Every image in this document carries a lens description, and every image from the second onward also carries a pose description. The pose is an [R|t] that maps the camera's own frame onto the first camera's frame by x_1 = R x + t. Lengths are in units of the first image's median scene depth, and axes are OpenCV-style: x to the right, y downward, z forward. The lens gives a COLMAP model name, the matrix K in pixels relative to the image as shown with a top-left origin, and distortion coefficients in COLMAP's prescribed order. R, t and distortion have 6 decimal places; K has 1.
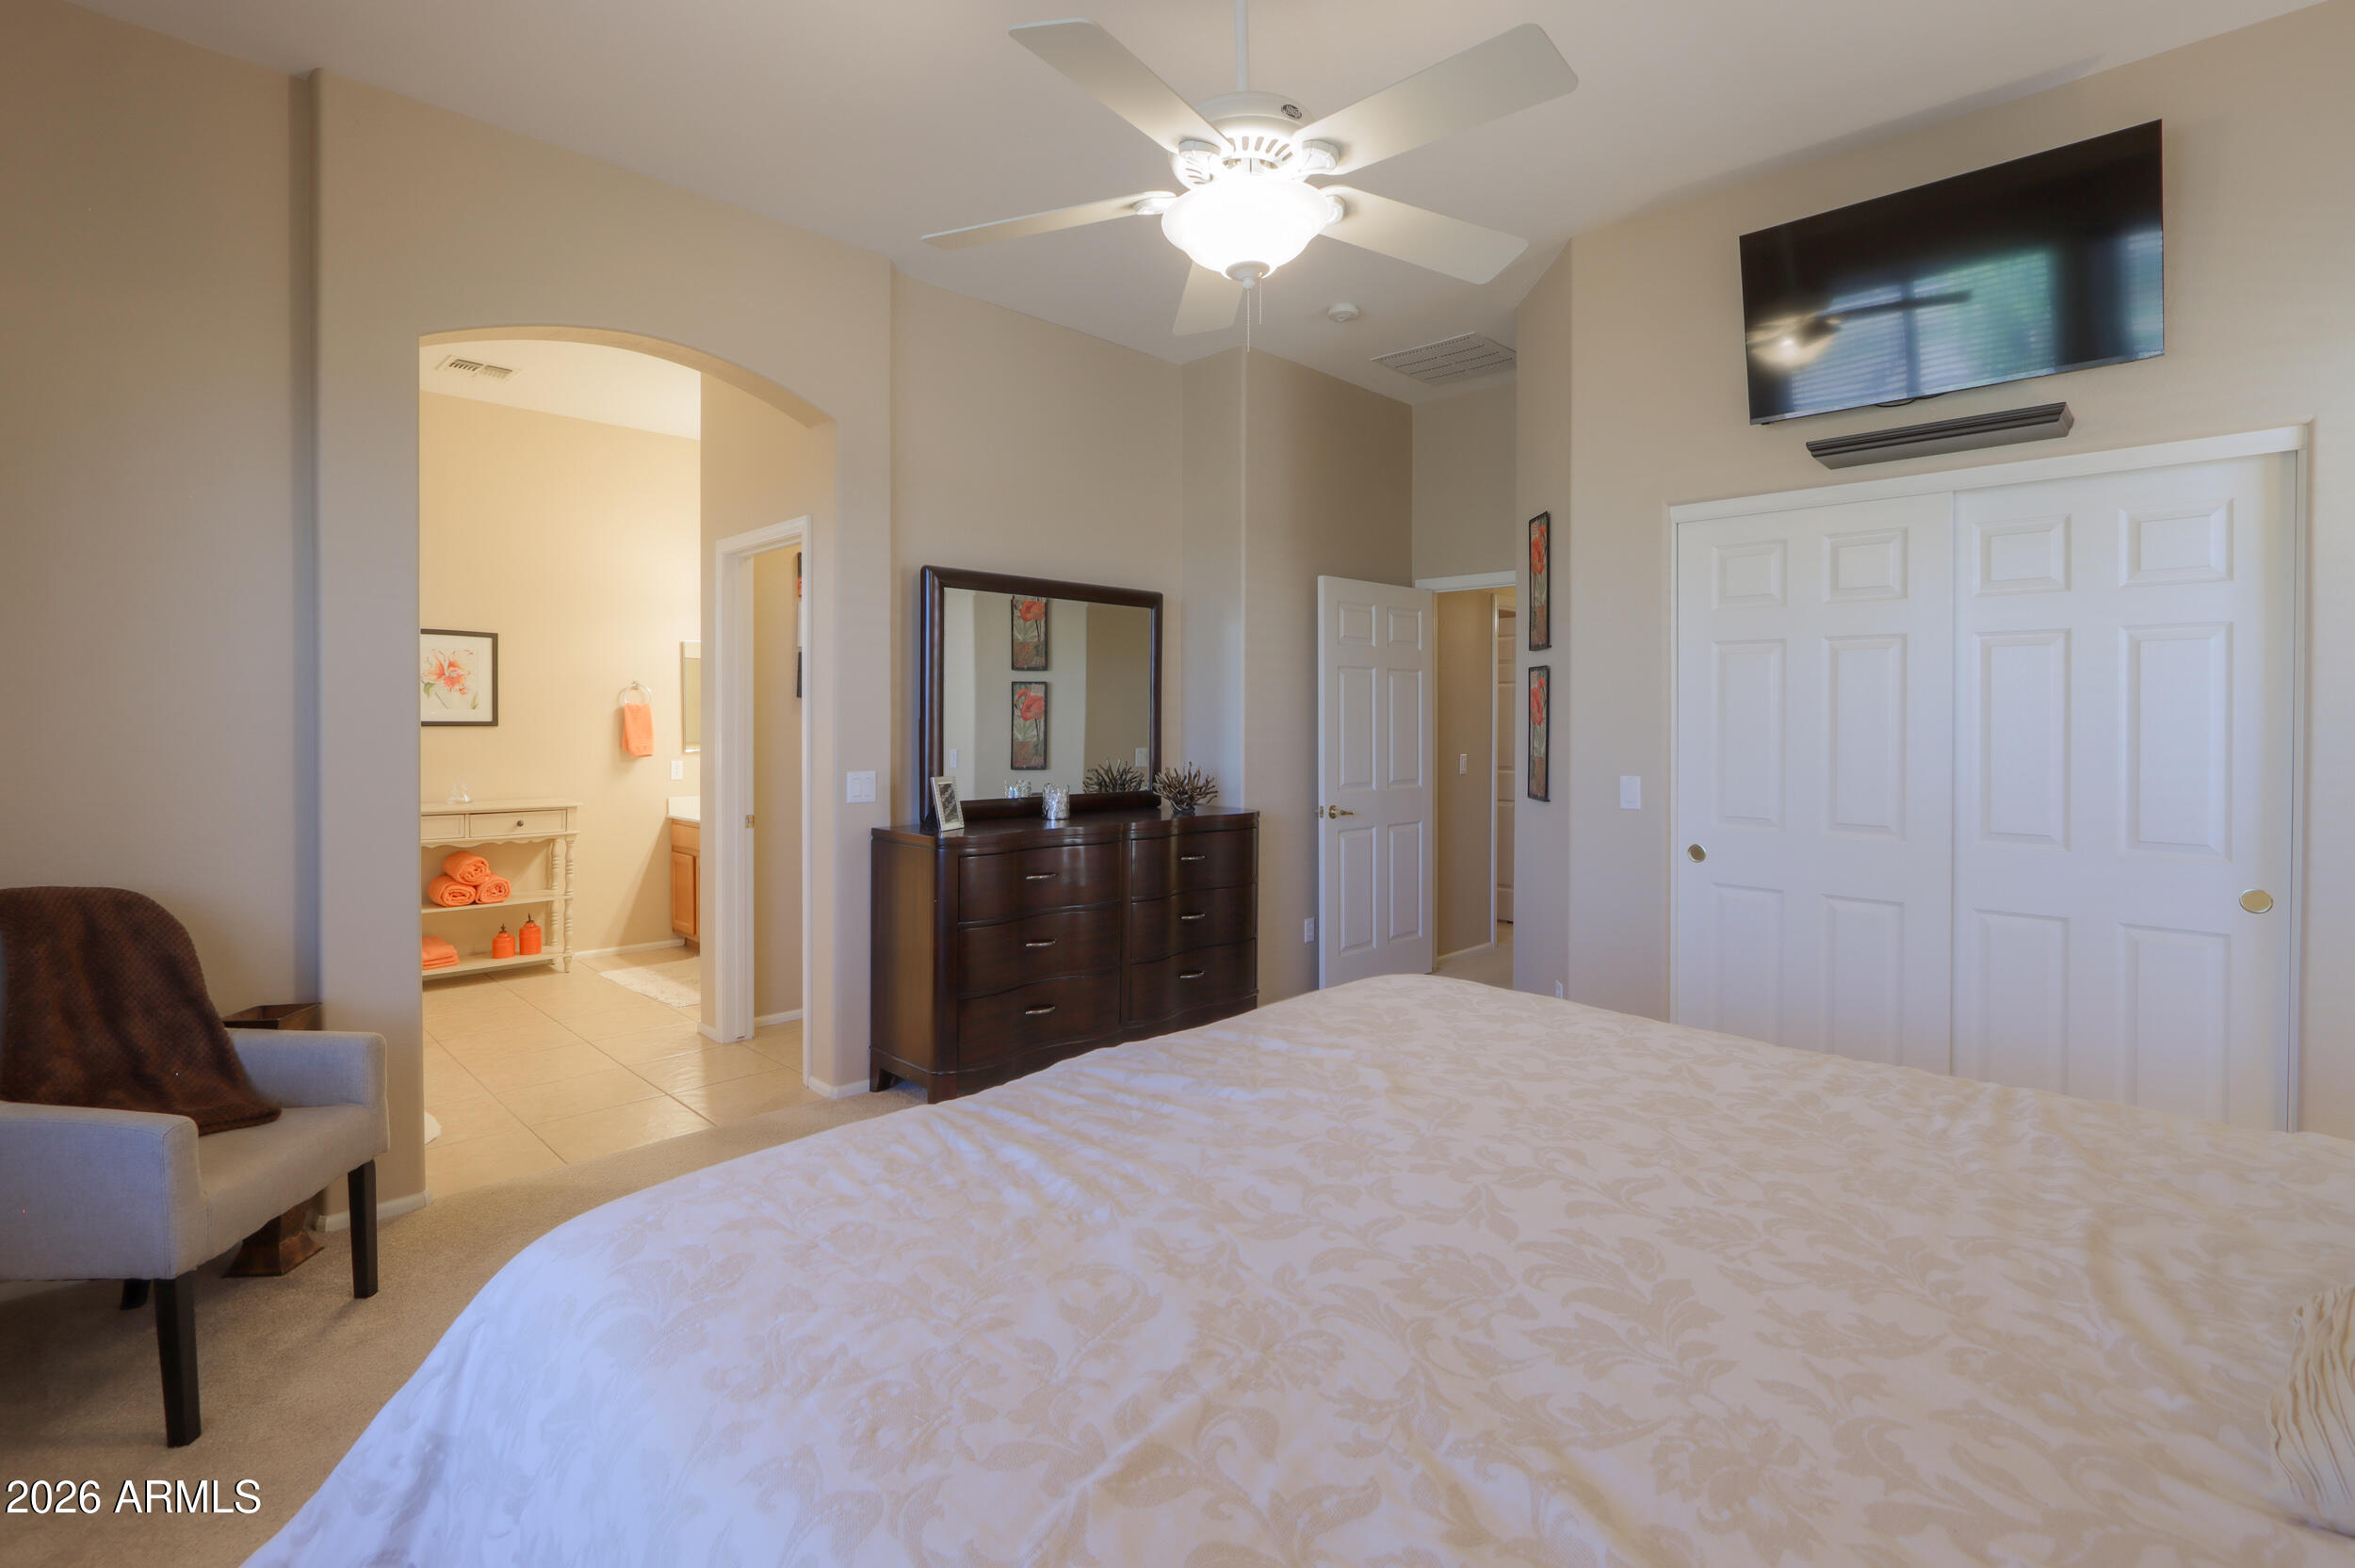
lens RADIAL K [[1111.8, 0, 1172.9], [0, 1111.8, 732.5], [0, 0, 1]] dist [-0.002500, -0.000163]
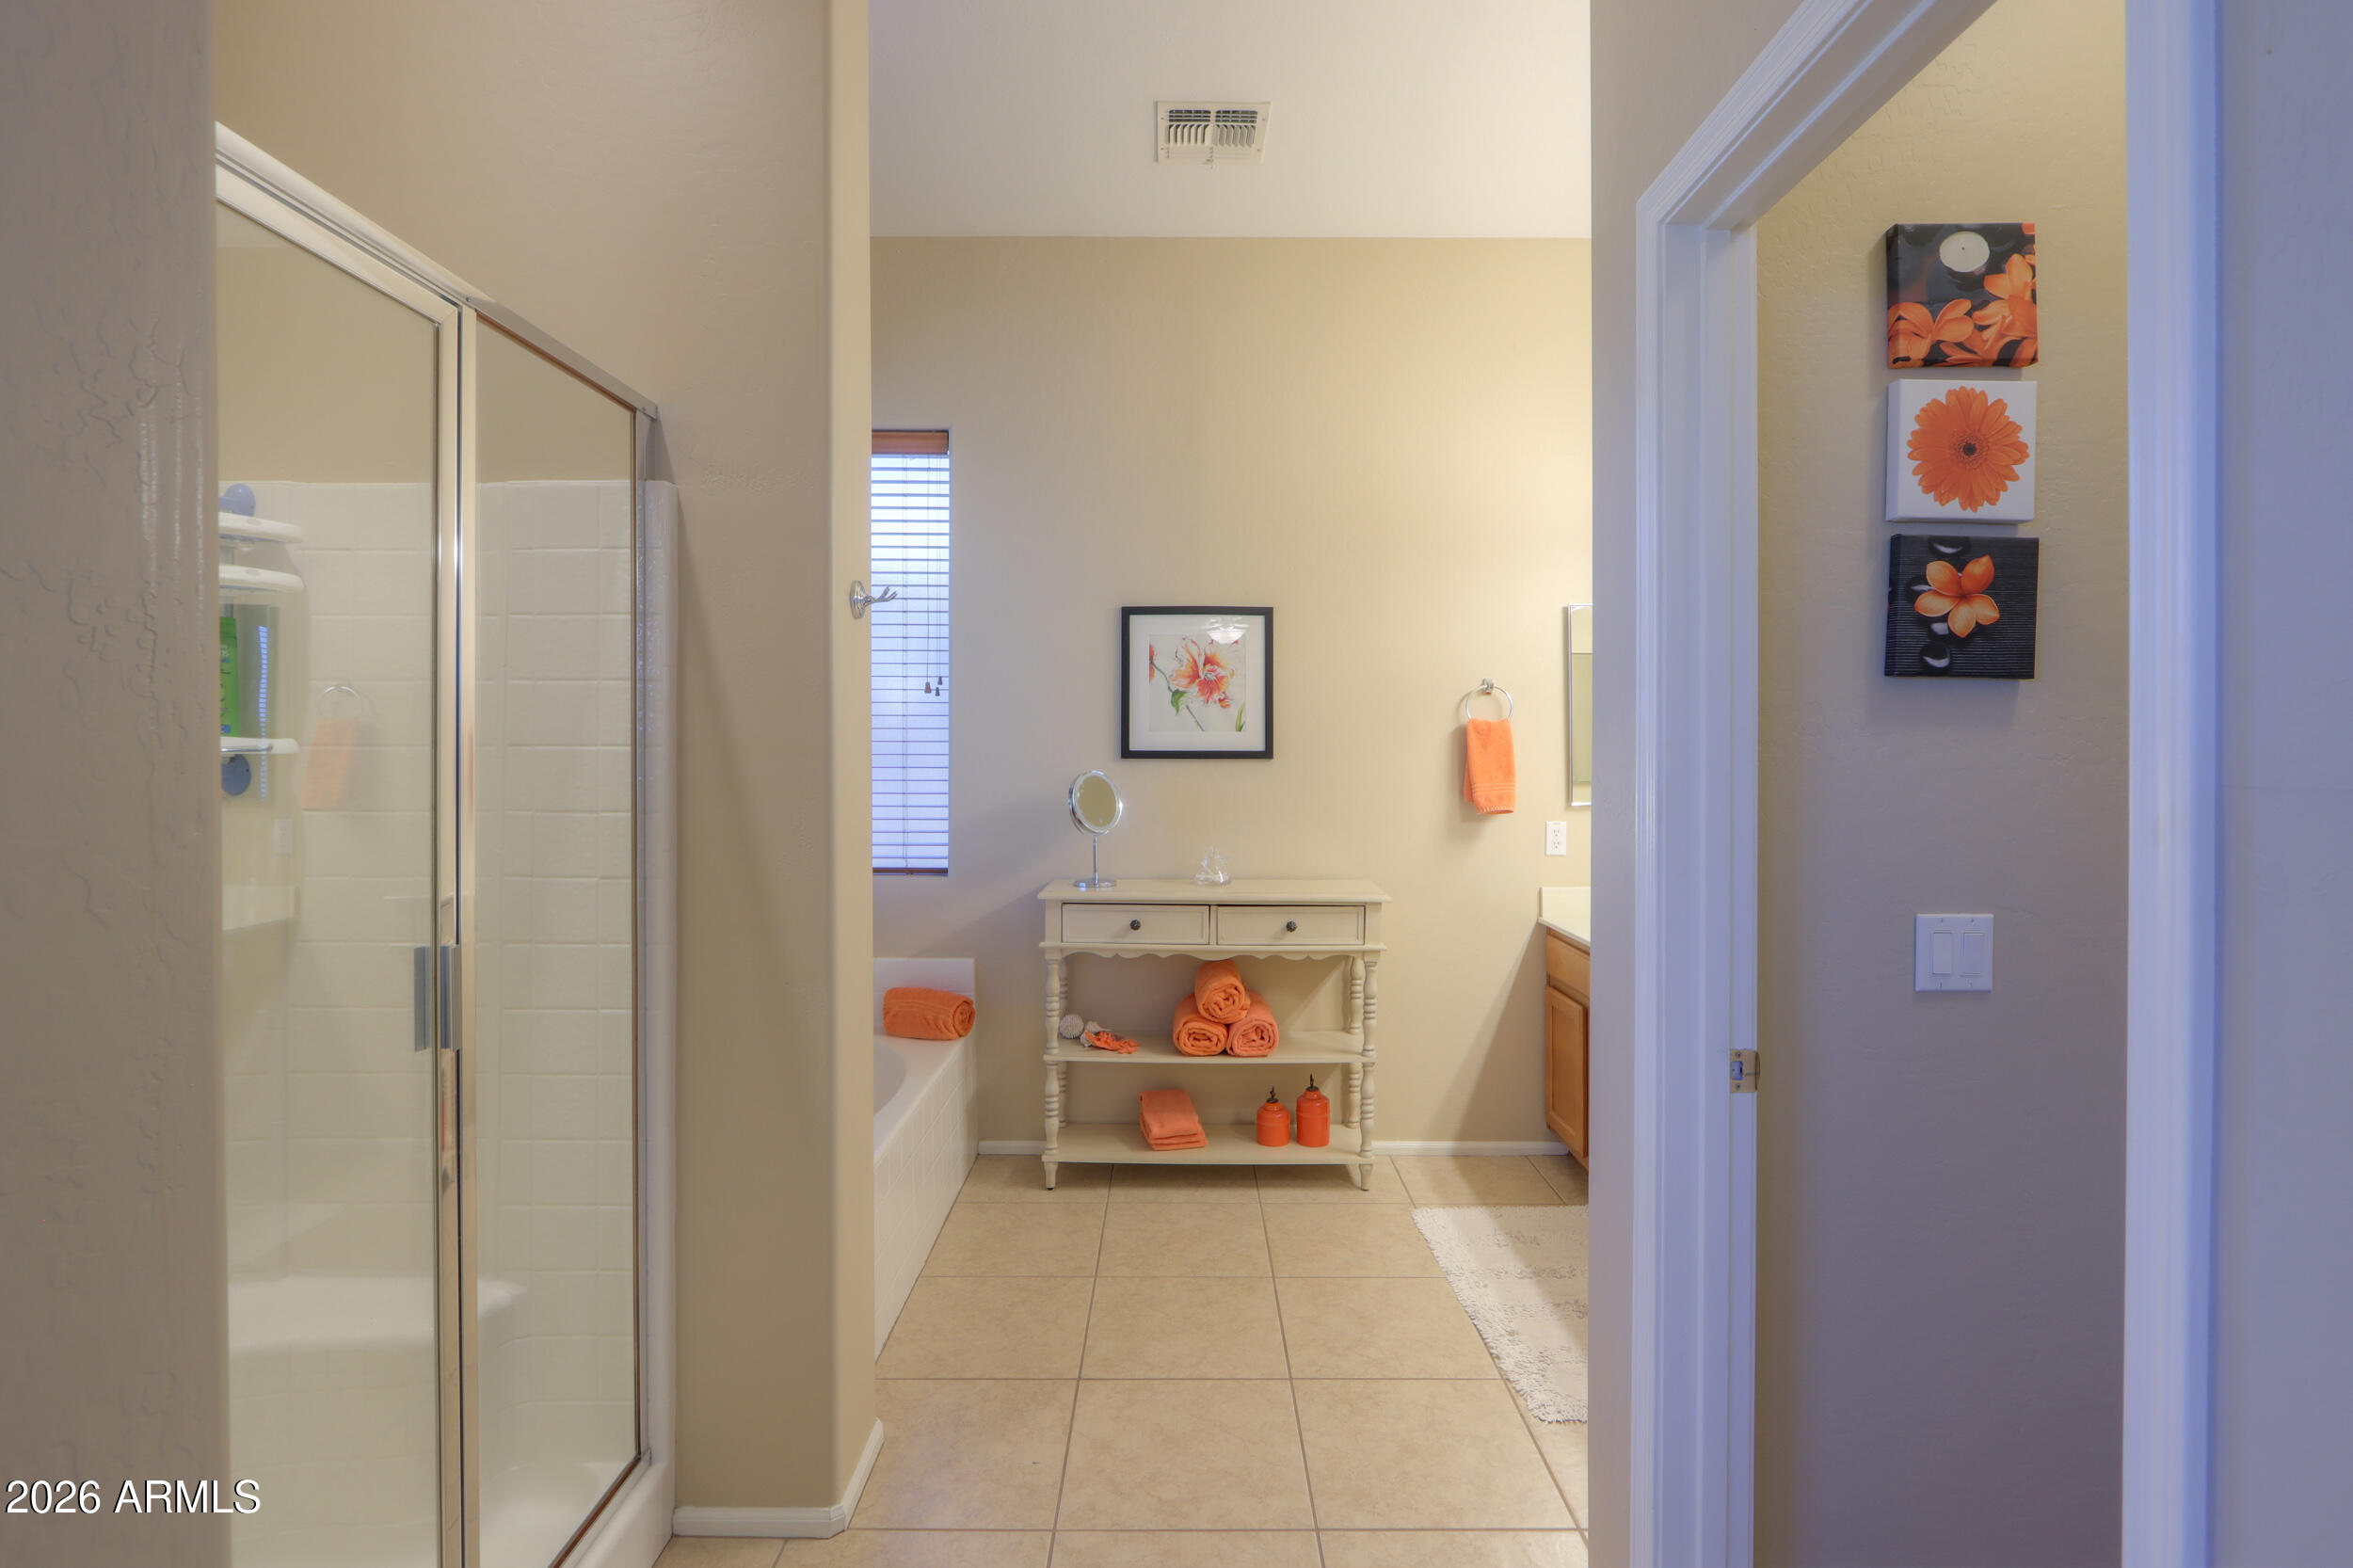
lens RADIAL K [[1113.1, 0, 1190.2], [0, 1113.1, 760.4], [0, 0, 1]] dist [-0.002187, -0.000041]
pose [[0.719203, 0.005973, -0.694774, -0.215593], [-0.005296, 0.999981, 0.003115, -0.006692], [0.694780, 0.001439, 0.719221, 0.531260]]
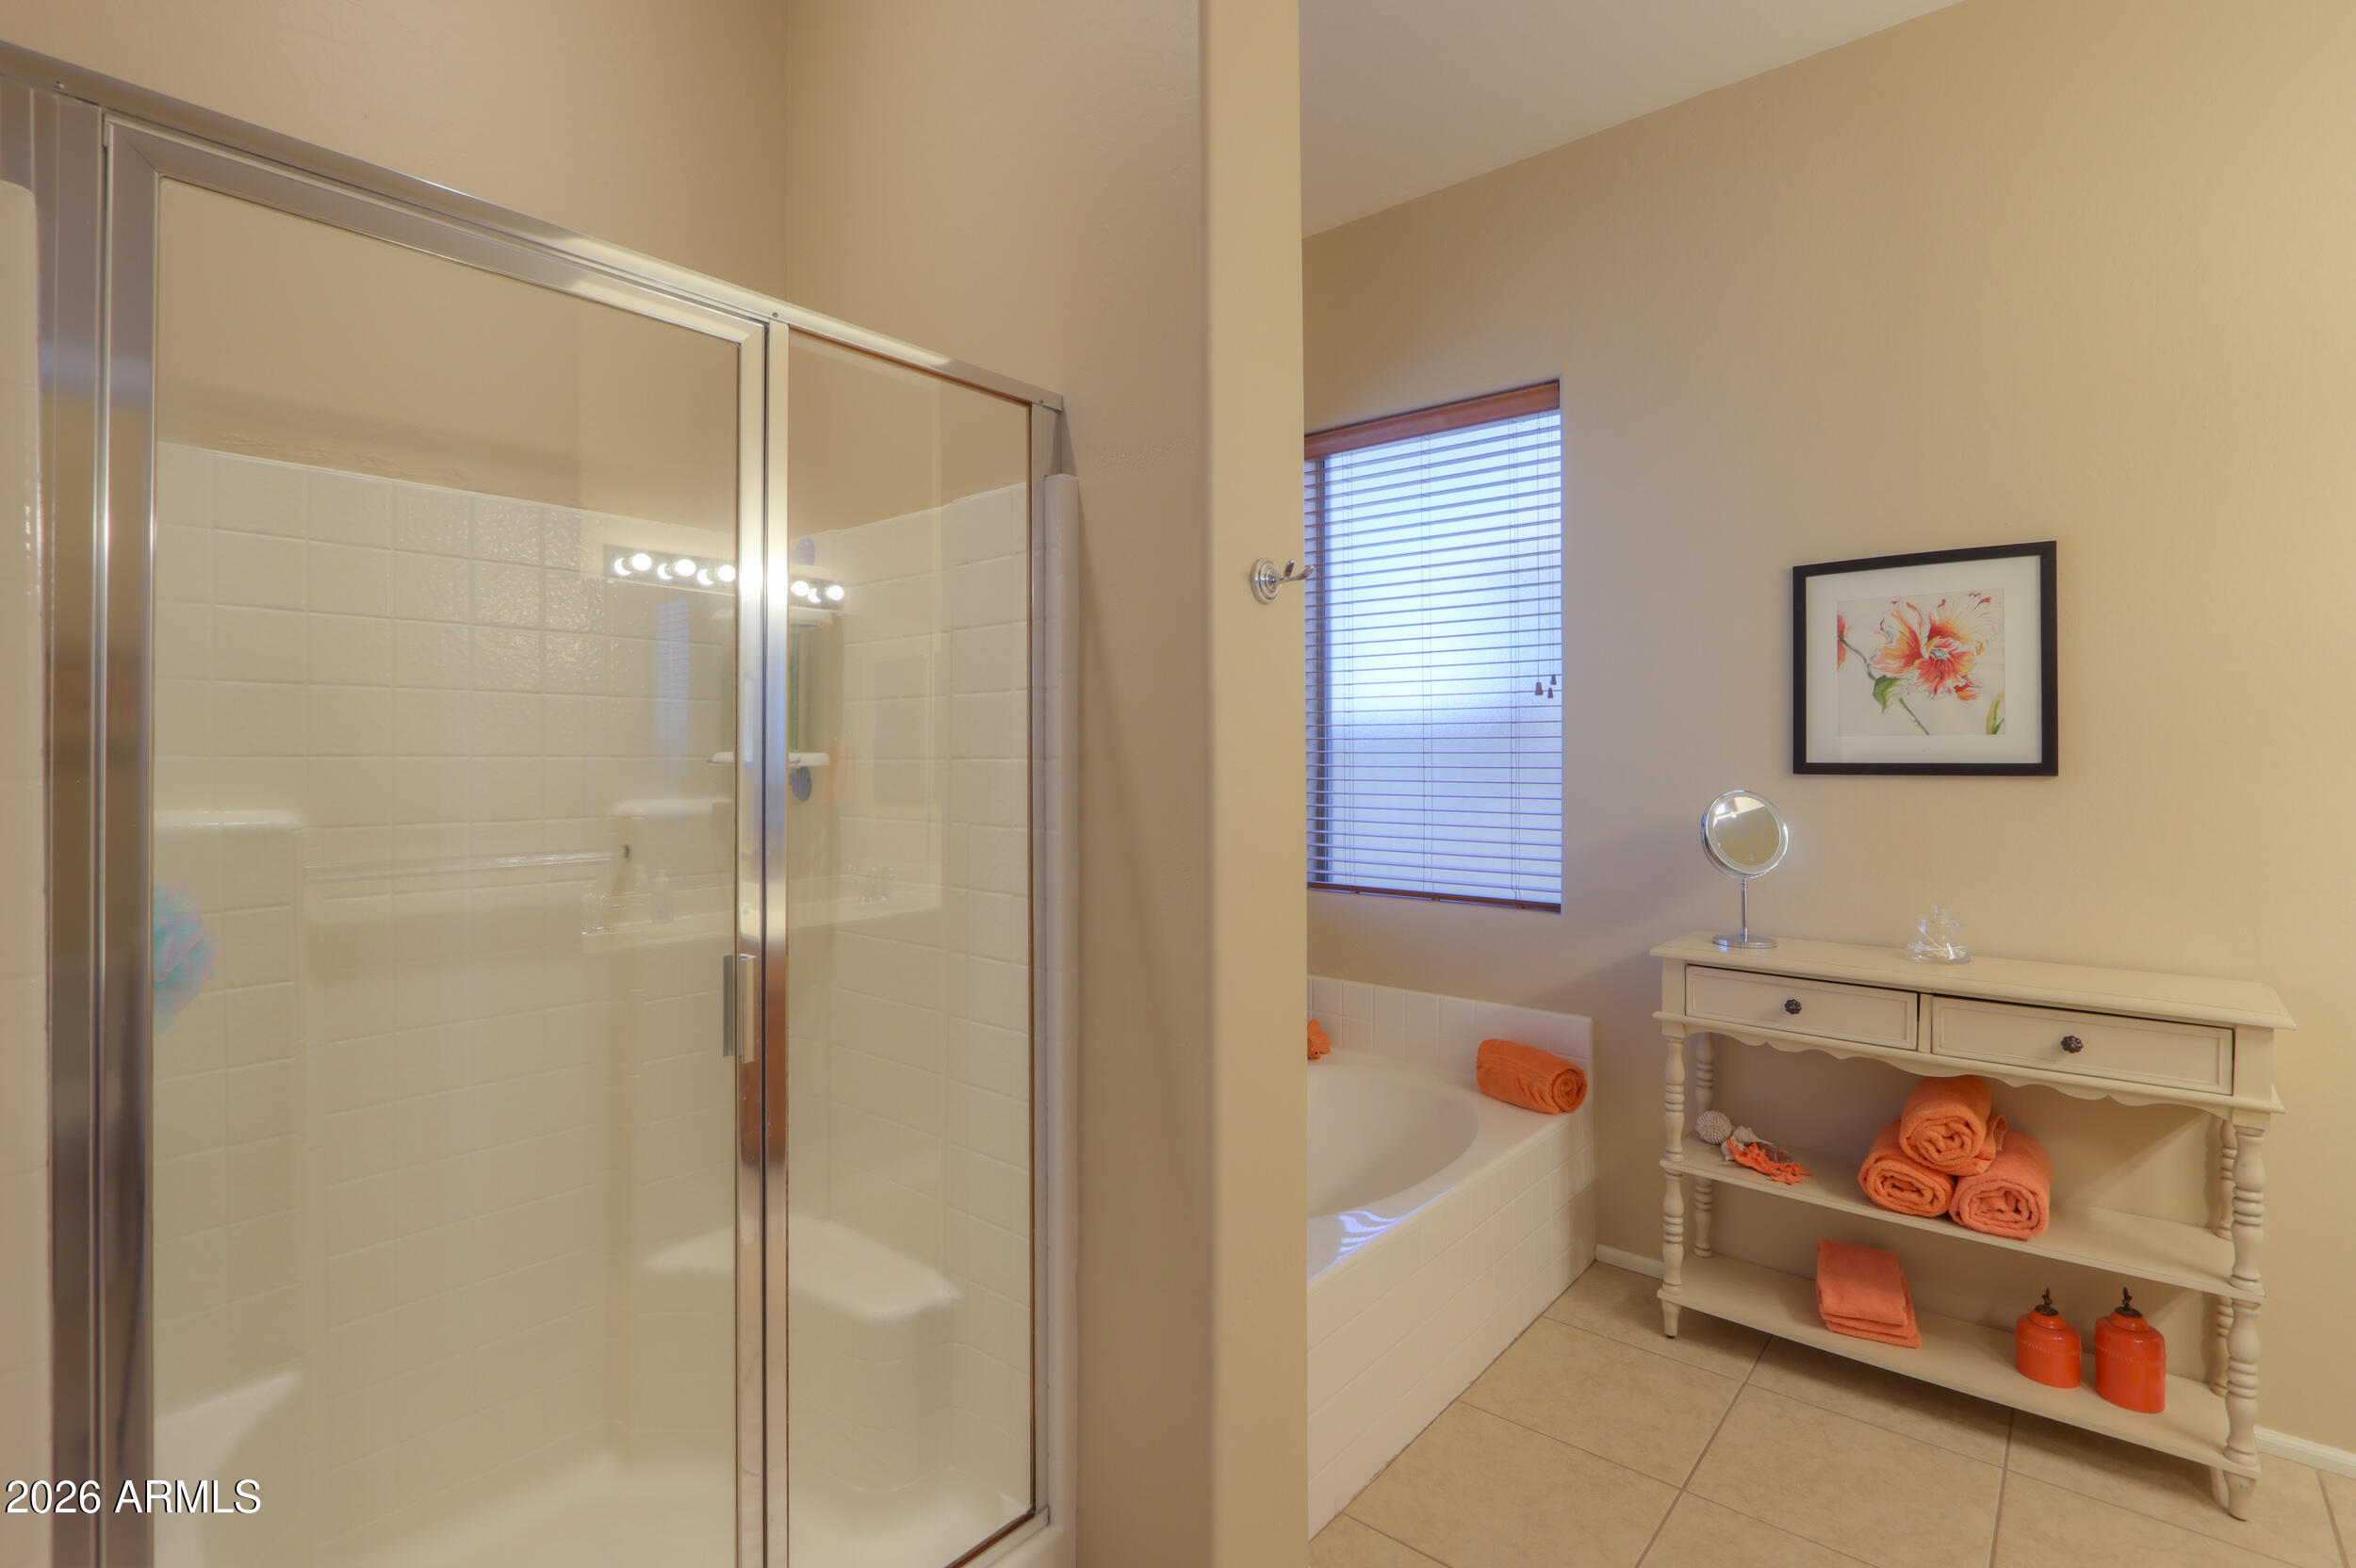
lens RADIAL K [[1114.5, 0, 1191.8], [0, 1114.5, 760.3], [0, 0, 1]] dist [-0.002187, -0.000041]
pose [[0.094975, -0.002796, -0.995476, -0.245371], [-0.008149, 0.999960, -0.003586, -0.007534], [0.995446, 0.008452, 0.094948, 0.662438]]
